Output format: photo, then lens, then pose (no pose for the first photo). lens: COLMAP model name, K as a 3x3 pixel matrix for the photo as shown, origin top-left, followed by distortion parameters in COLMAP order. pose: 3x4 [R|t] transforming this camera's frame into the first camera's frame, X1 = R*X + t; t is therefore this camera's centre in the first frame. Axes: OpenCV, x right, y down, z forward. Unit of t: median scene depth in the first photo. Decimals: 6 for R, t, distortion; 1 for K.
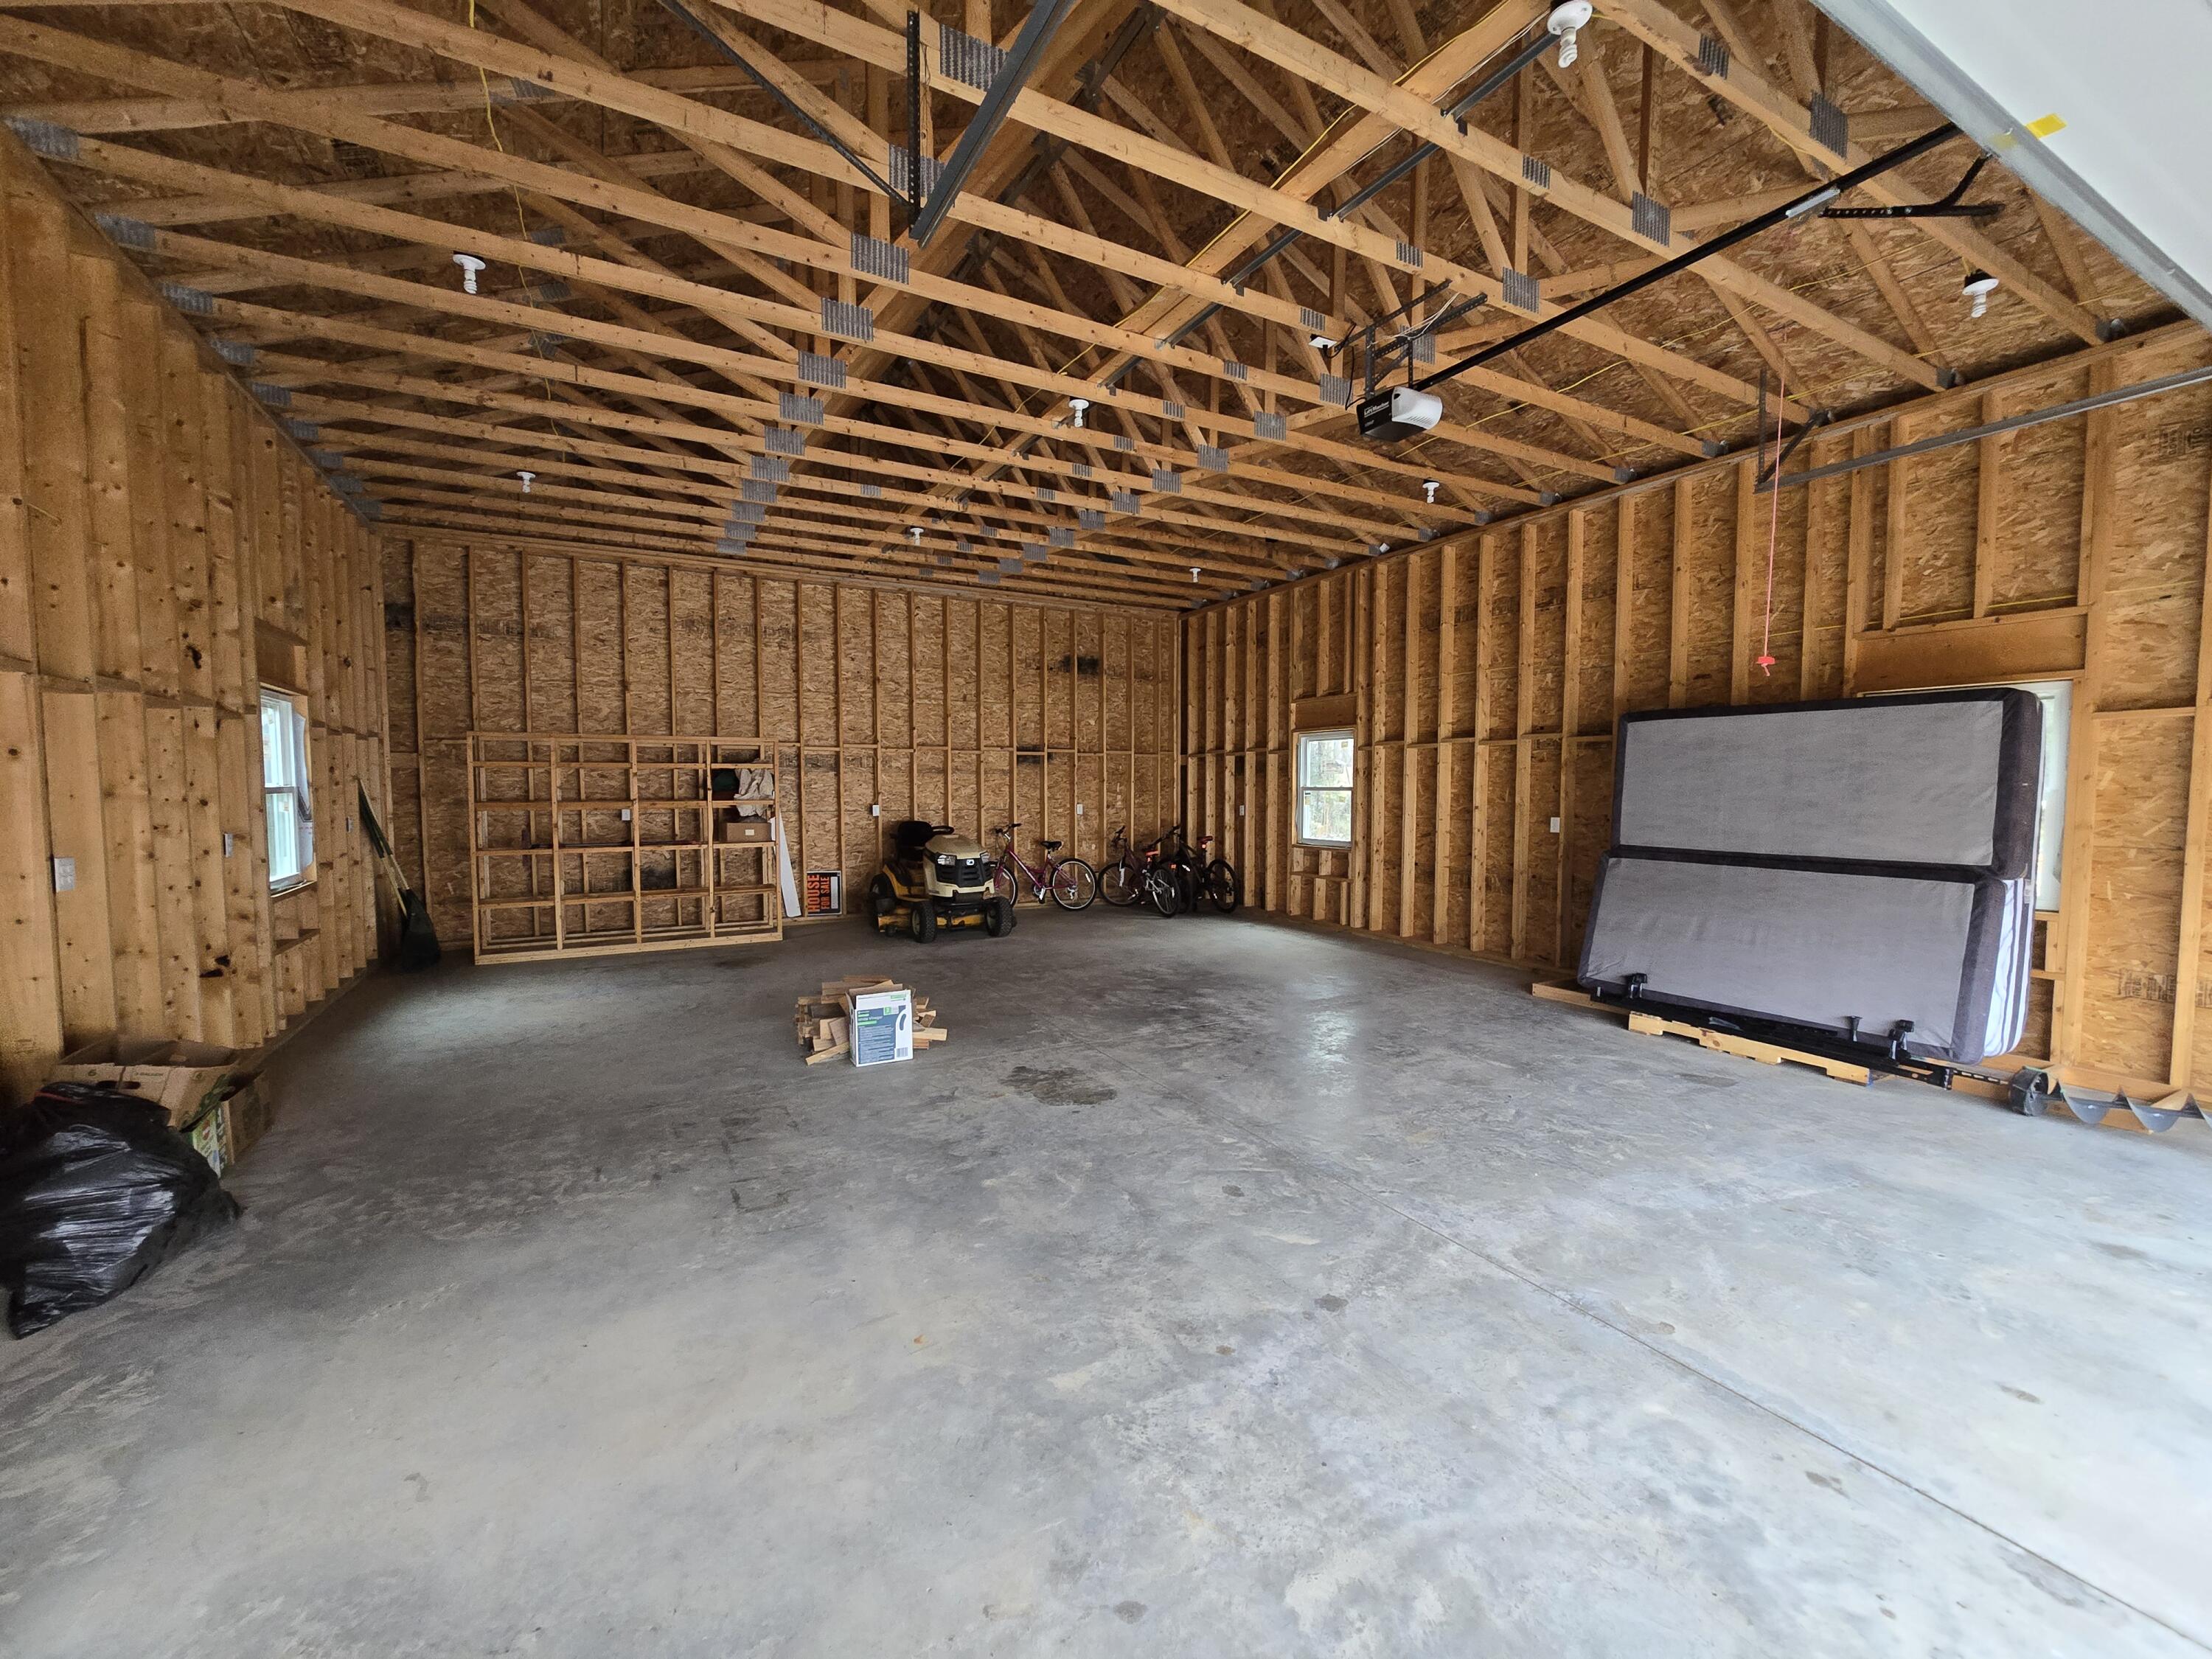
lens RADIAL K [[892.1, 0, 1109.4], [0, 892.1, 838.3], [0, 0, 1]] dist [-0.001150, 0.001733]
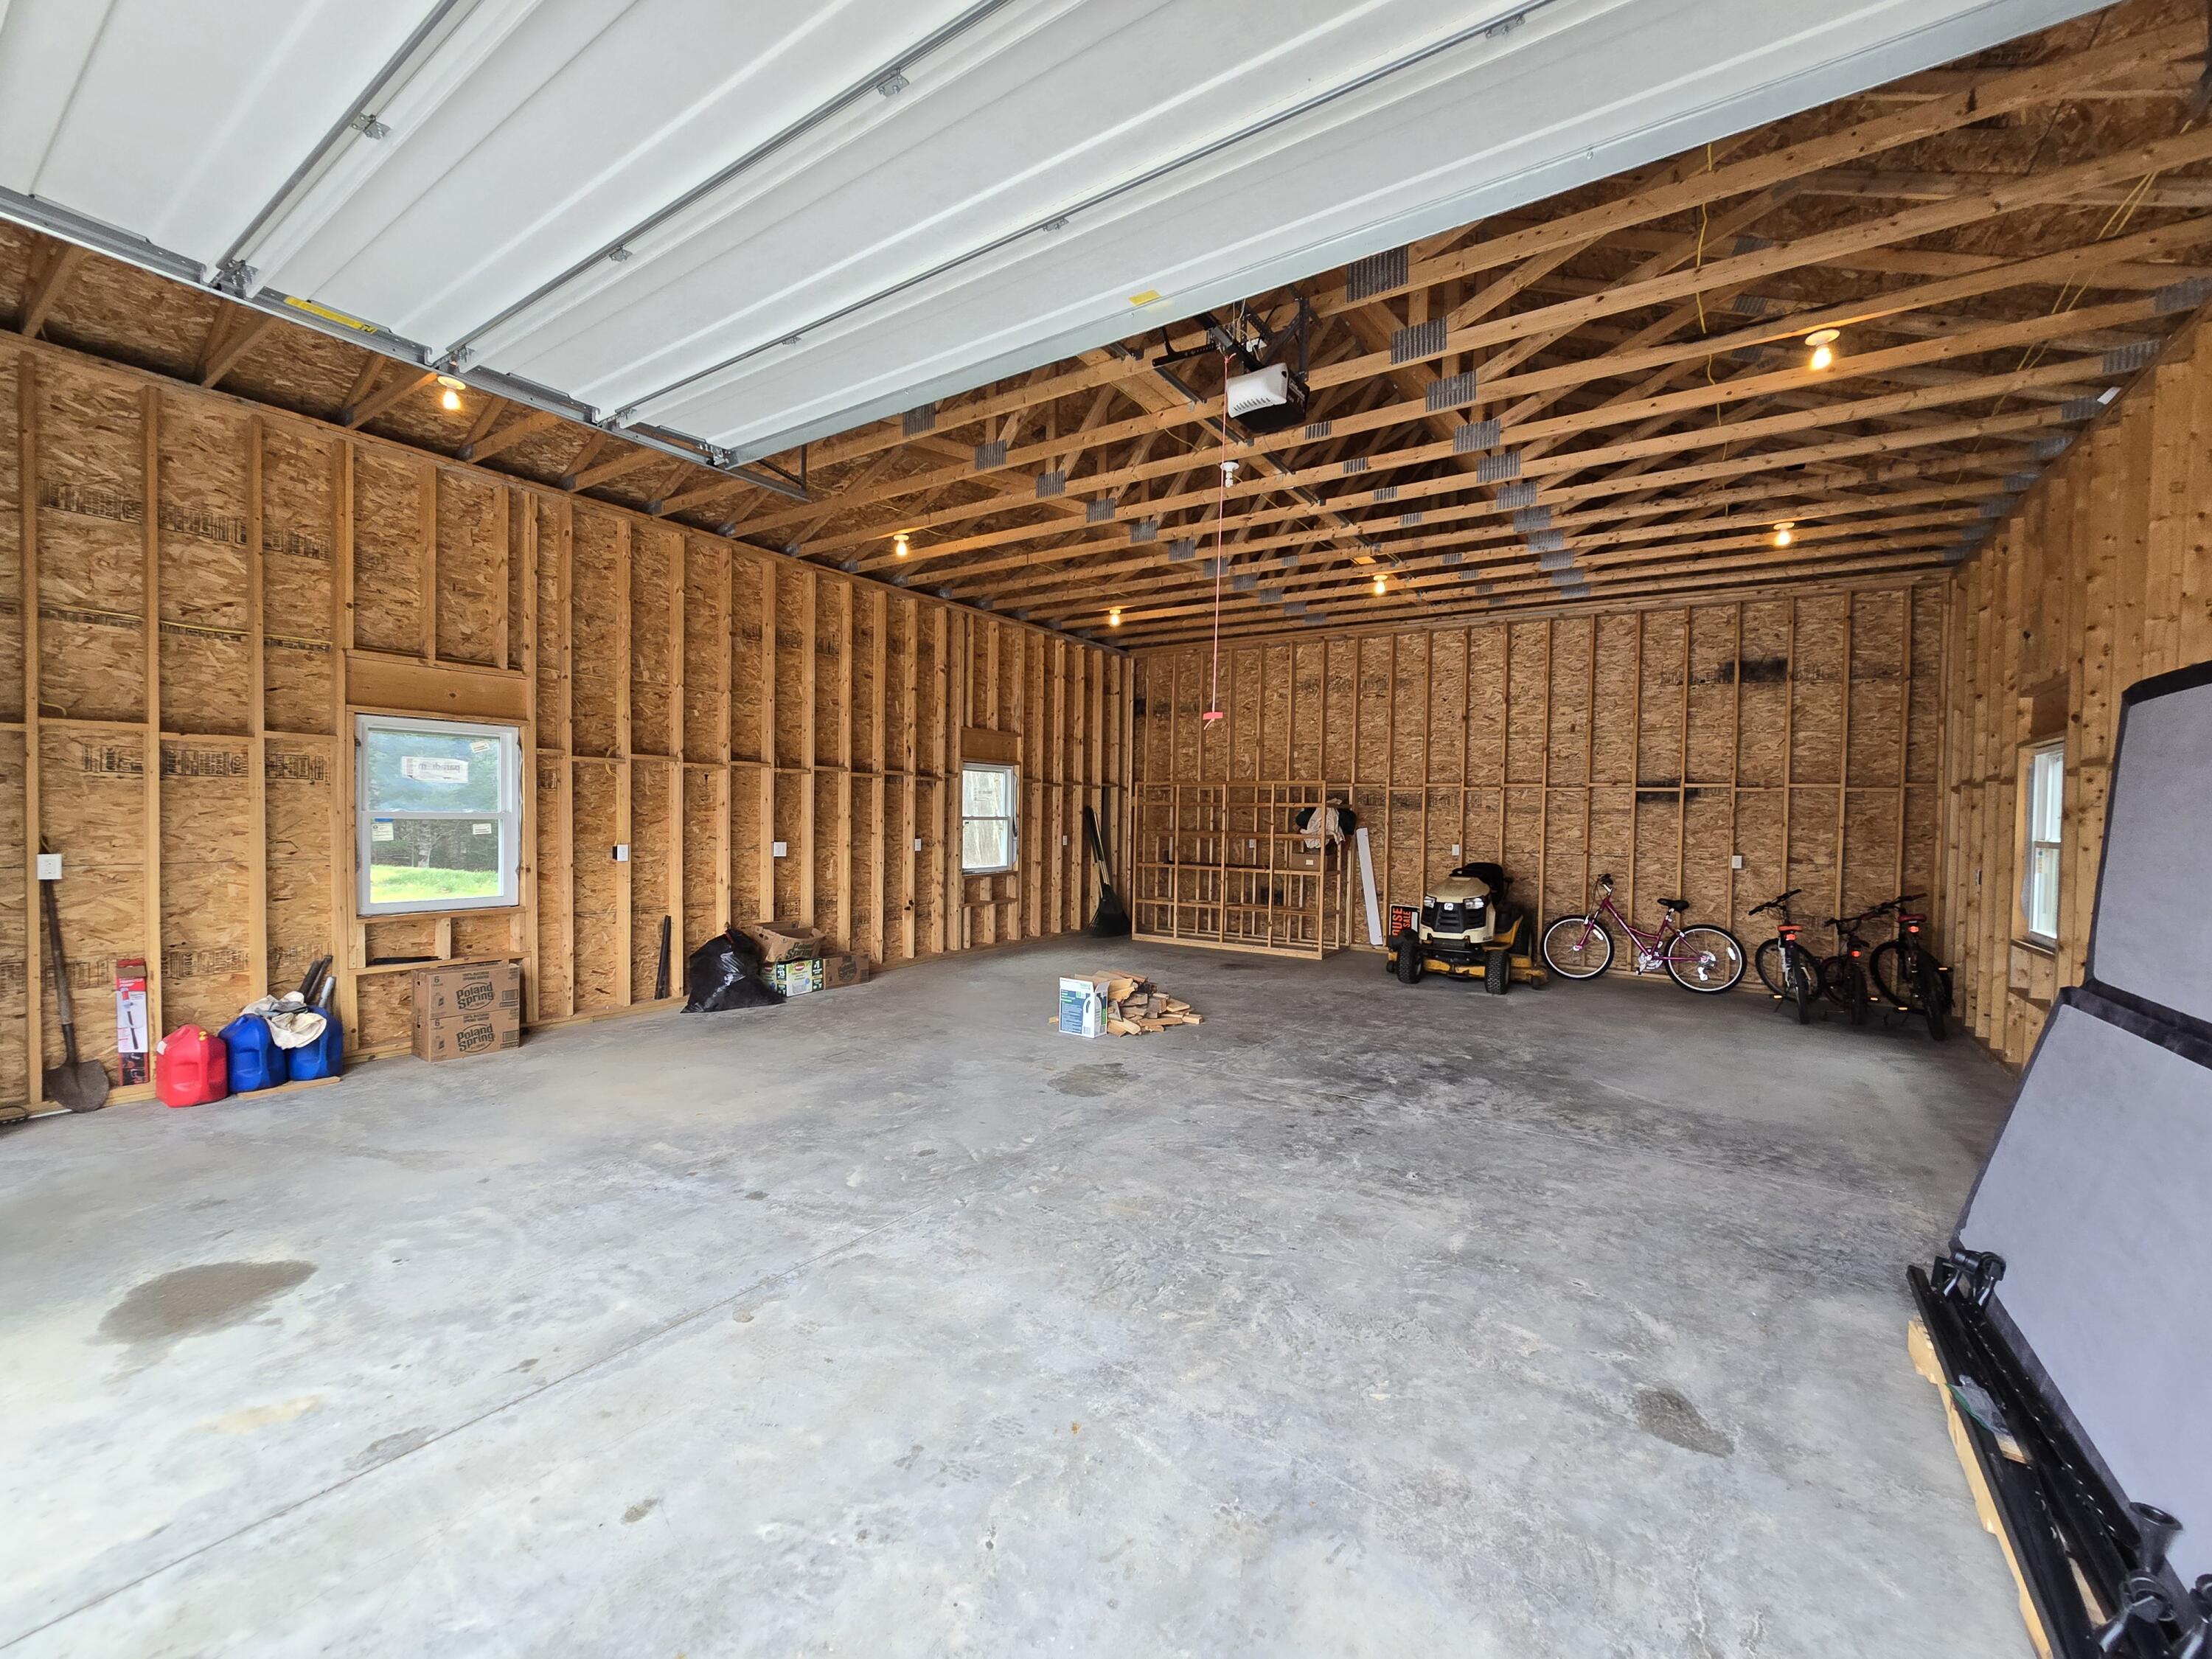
lens RADIAL K [[892.1, 0, 1114.4], [0, 892.1, 825.0], [0, 0, 1]] dist [-0.001150, 0.001733]
pose [[0.462328, 0.017961, -0.886527, 0.988791], [-0.070888, 0.997343, -0.016763, -0.034379], [0.883871, 0.070594, 0.462373, 0.473803]]
